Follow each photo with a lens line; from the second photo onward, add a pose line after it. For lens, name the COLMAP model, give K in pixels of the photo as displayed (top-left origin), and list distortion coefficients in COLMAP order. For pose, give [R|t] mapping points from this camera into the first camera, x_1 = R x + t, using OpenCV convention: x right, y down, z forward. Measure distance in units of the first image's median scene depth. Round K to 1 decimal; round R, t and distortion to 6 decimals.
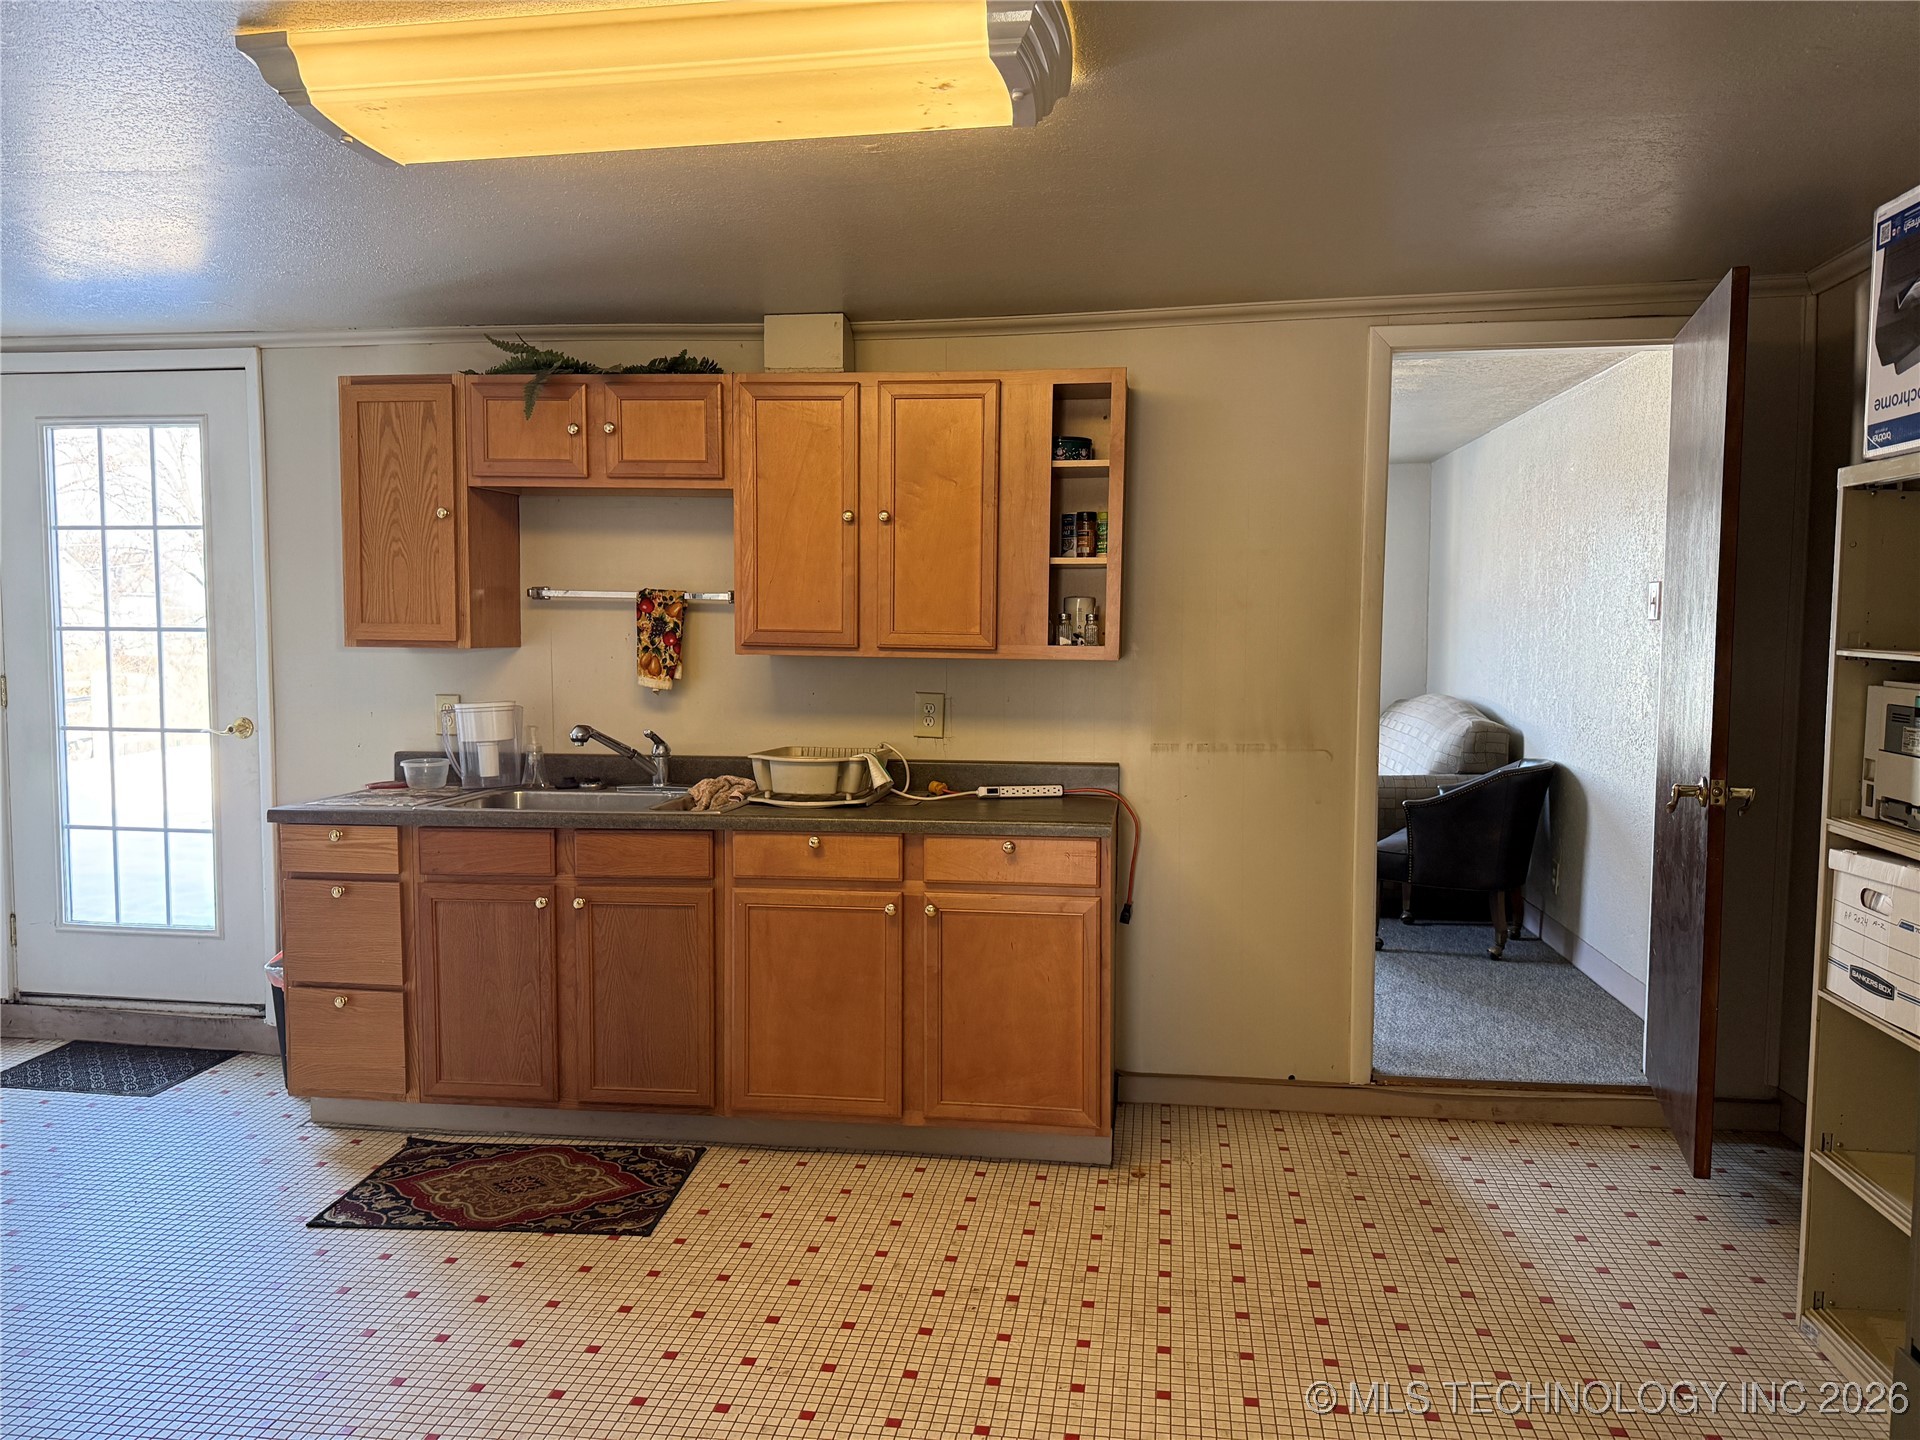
lens RADIAL K [[1350.6, 0, 961.0], [0, 1350.6, 715.7], [0, 0, 1]] dist [0.081688, -0.092093]
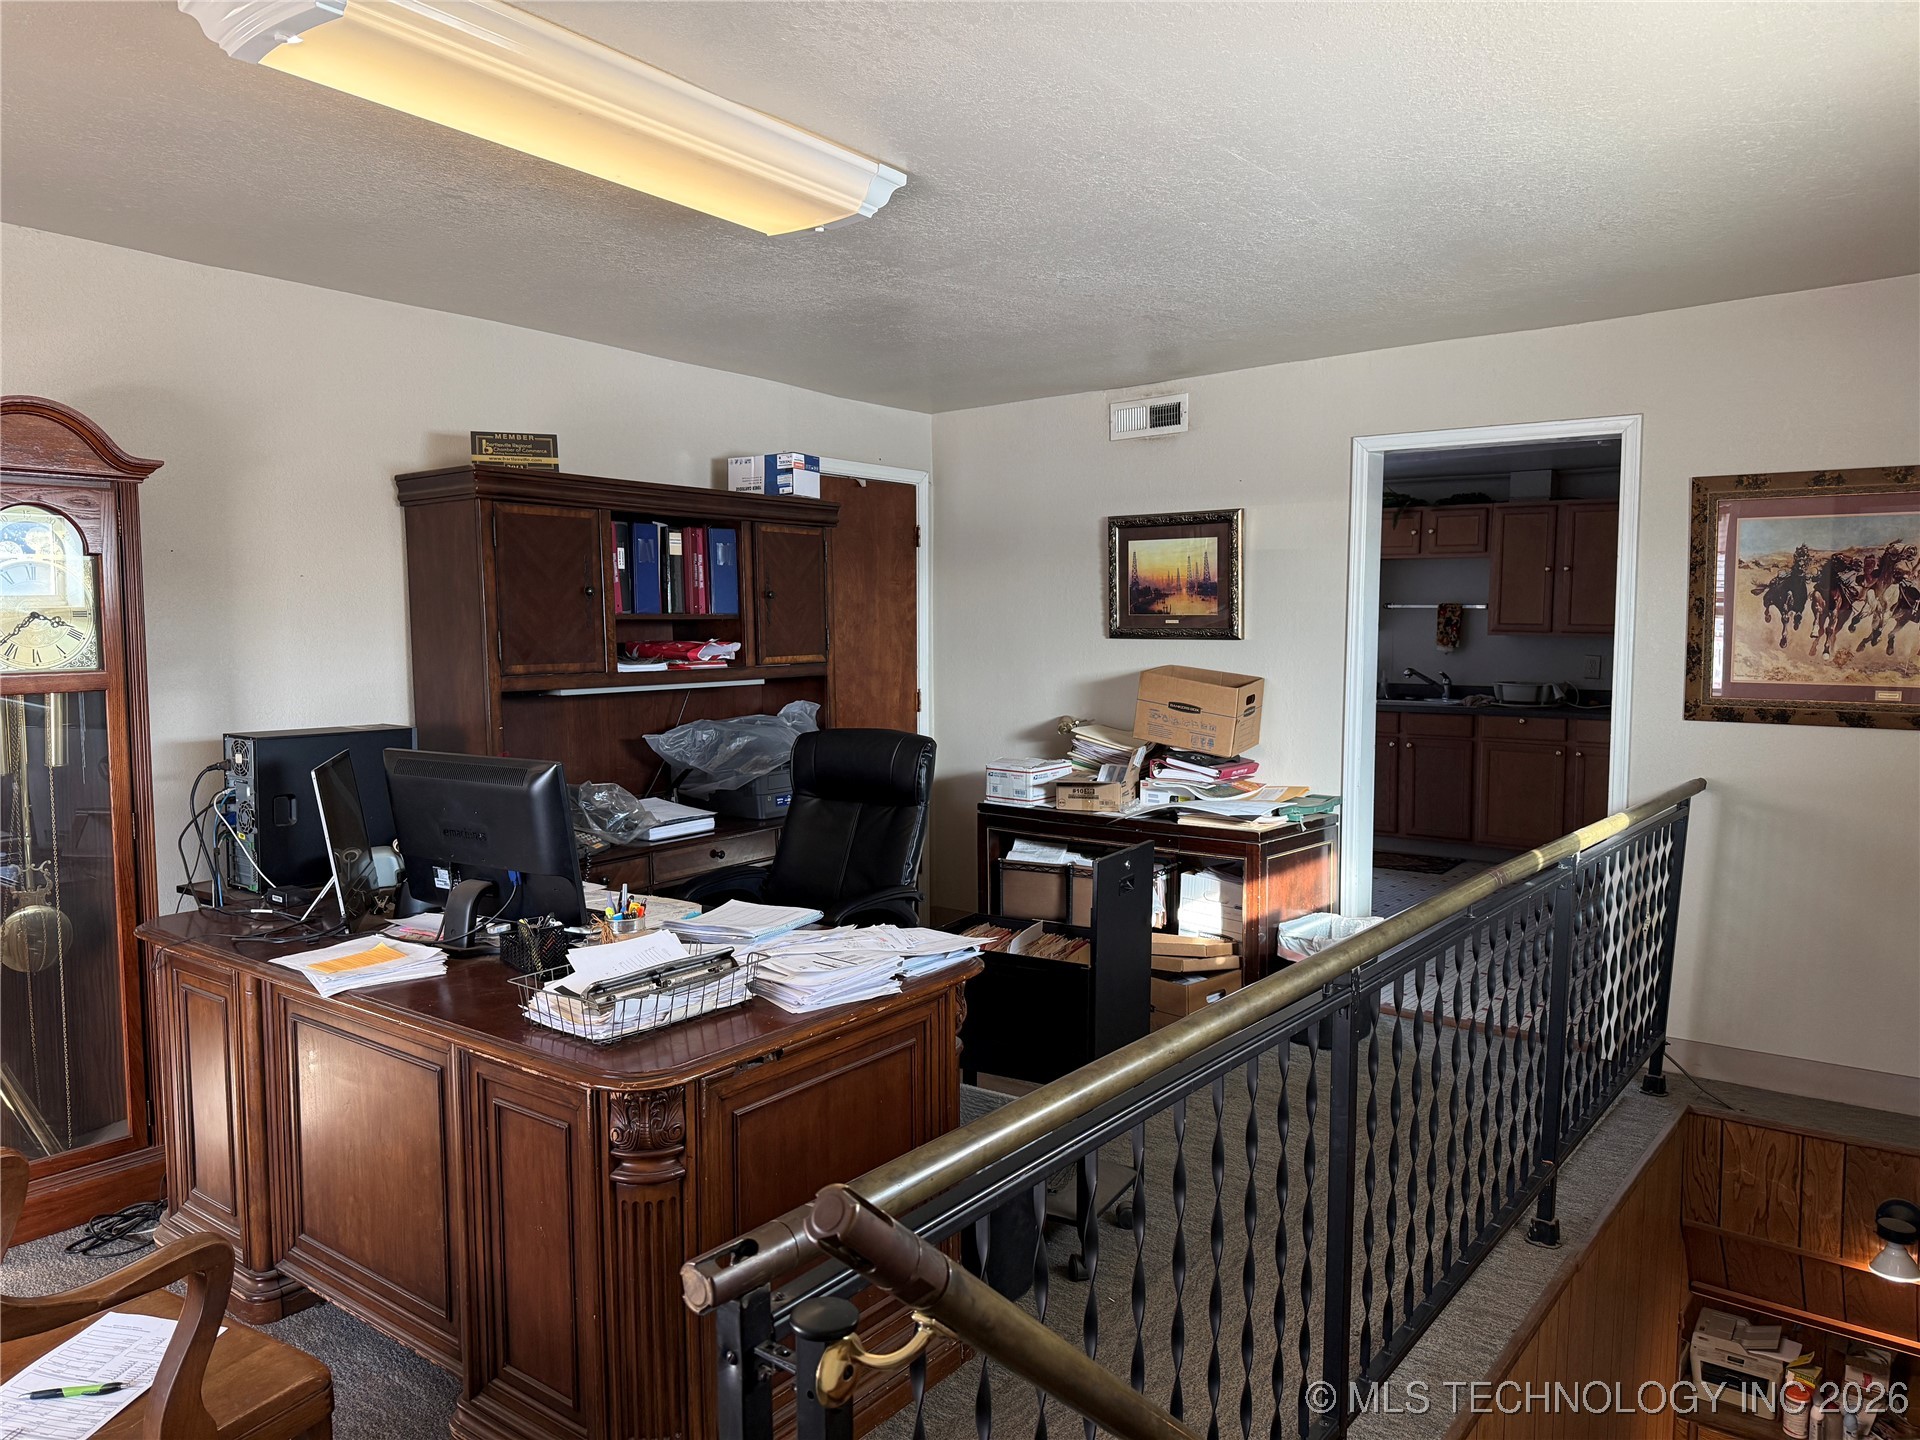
lens RADIAL K [[1350.6, 0, 969.0], [0, 1350.6, 725.9], [0, 0, 1]] dist [0.081688, -0.092093]
pose [[0.861576, 0.039670, -0.506076, 0.223932], [-0.031781, 0.999201, 0.024219, 0.071814], [0.506632, -0.004783, 0.862149, -1.272048]]
